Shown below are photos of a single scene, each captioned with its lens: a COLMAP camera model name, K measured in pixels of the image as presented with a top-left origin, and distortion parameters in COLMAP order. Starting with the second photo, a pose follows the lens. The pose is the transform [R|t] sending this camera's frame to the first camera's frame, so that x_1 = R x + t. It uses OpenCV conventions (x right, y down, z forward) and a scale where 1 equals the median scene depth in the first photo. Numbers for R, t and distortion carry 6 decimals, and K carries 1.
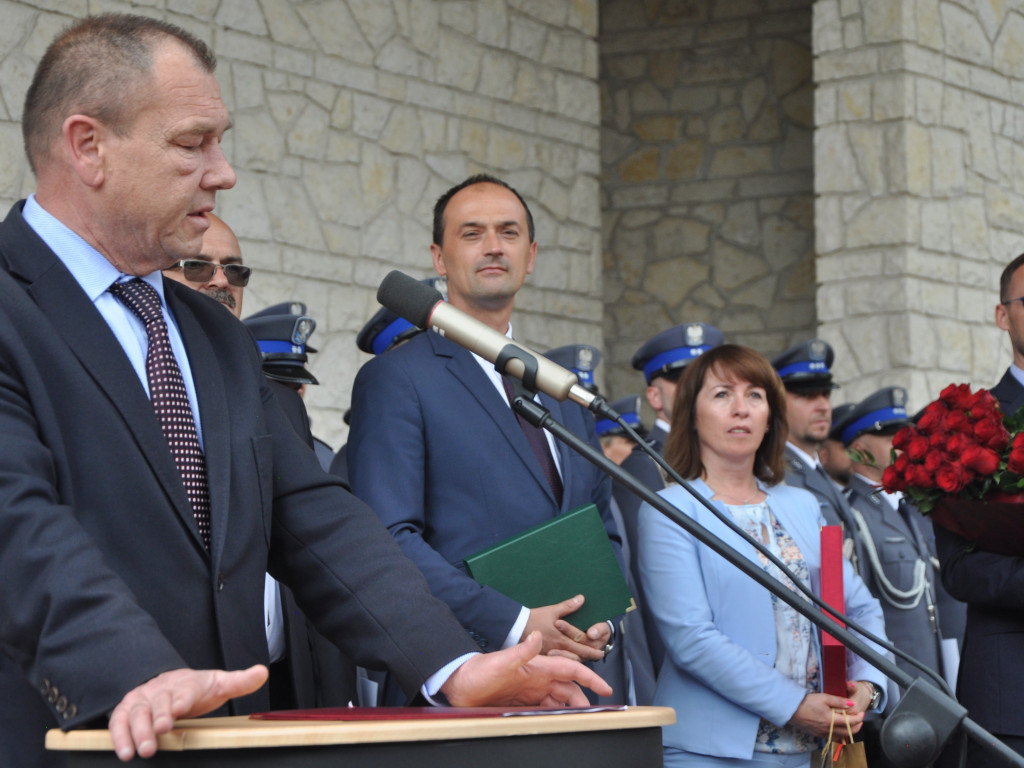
lens RADIAL K [[2803.8, 0, 526.7], [0, 2803.8, 384.1], [0, 0, 1]] dist [0.561024, 1.834888]
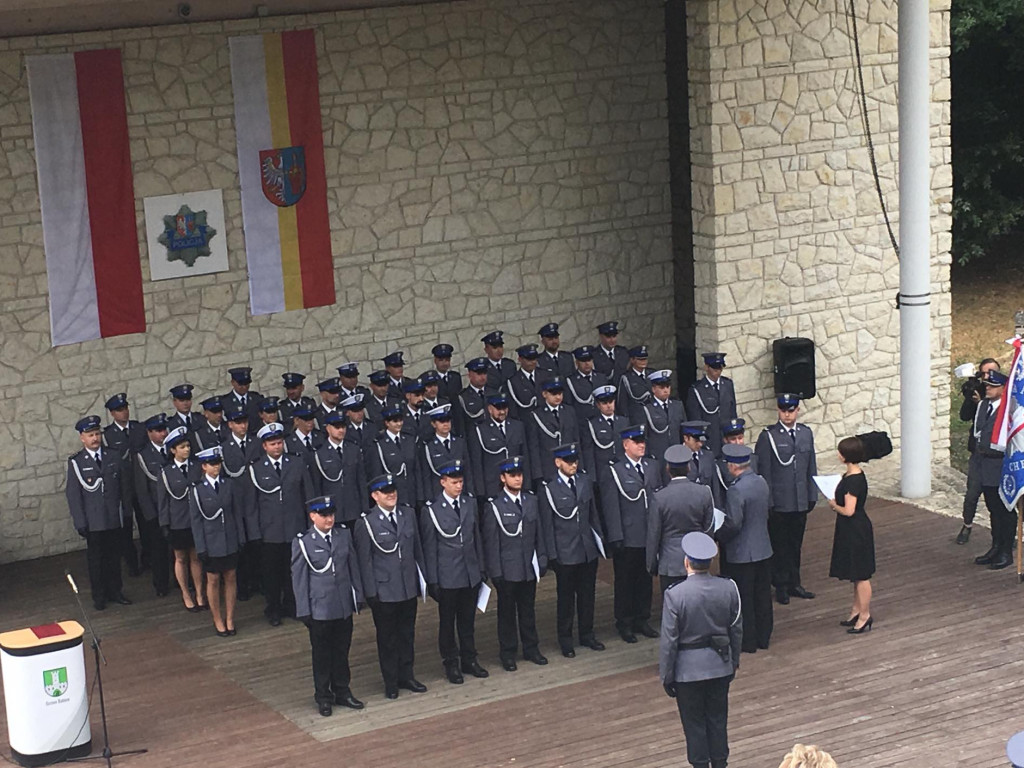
lens RADIAL K [[2507.7, 0, 513.4], [0, 2507.7, 447.5], [0, 0, 1]] dist [0.068175, 0.169805]
pose [[0.886756, 0.080307, -0.455208, 0.953210], [0.073775, 0.947580, 0.310885, -0.547566], [0.456312, -0.309262, 0.834348, -0.929456]]
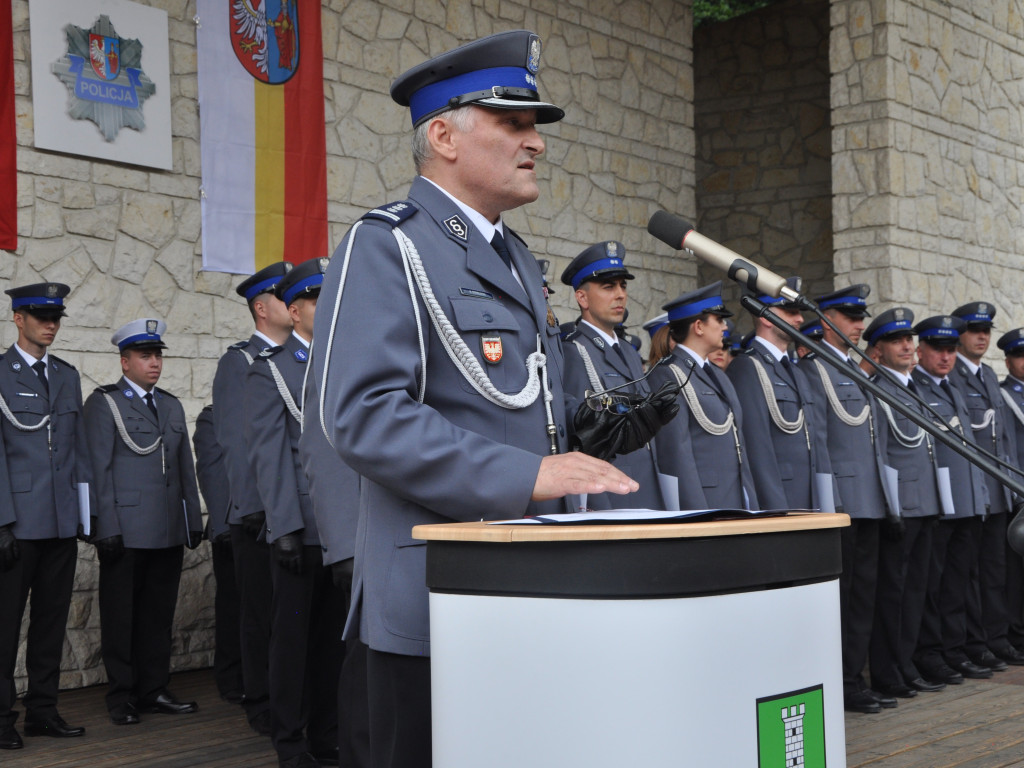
lens RADIAL K [[1647.8, 0, 512.0], [0, 1647.8, 384.0], [0, 0, 1]] dist [0.127303, 0.219766]
pose [[0.997442, -0.004052, -0.071362, -0.013101], [0.006685, 0.999304, 0.036701, 0.004872], [0.071164, -0.037084, 0.996775, 0.037559]]
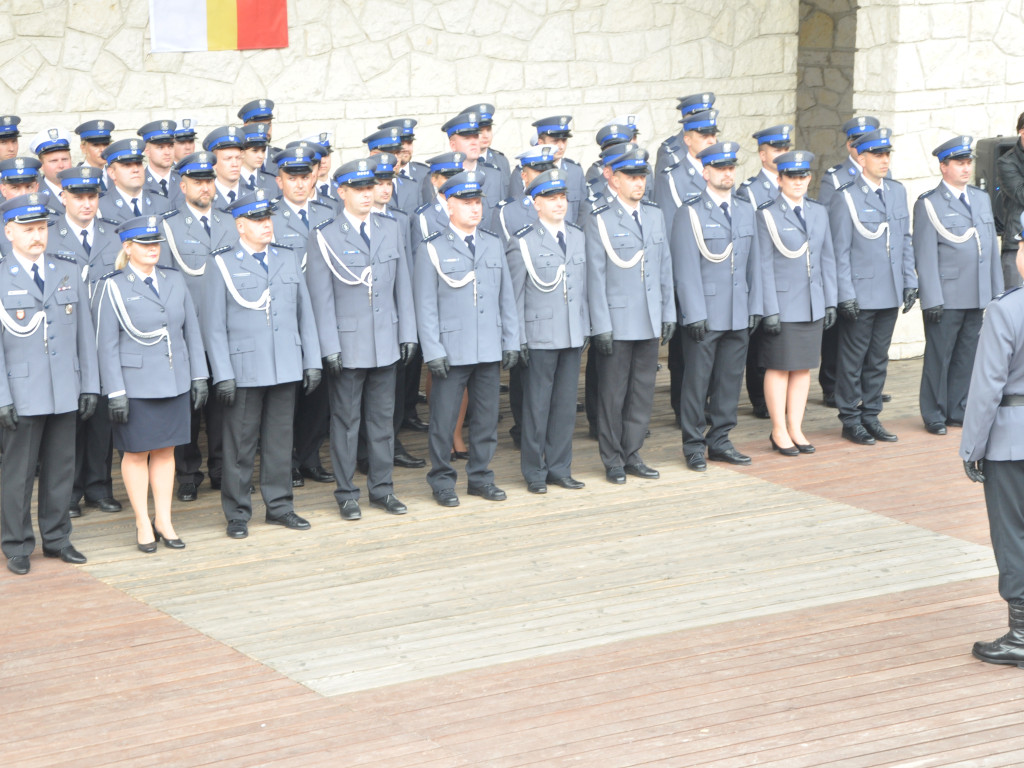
lens RADIAL K [[2803.8, 0, 526.7], [0, 2803.8, 384.1], [0, 0, 1]] dist [0.561024, 1.834888]
pose [[0.913869, 0.088790, -0.396181, 0.564966], [0.021555, 0.963808, 0.265726, -0.237806], [0.405436, -0.251378, 0.878880, -0.493506]]
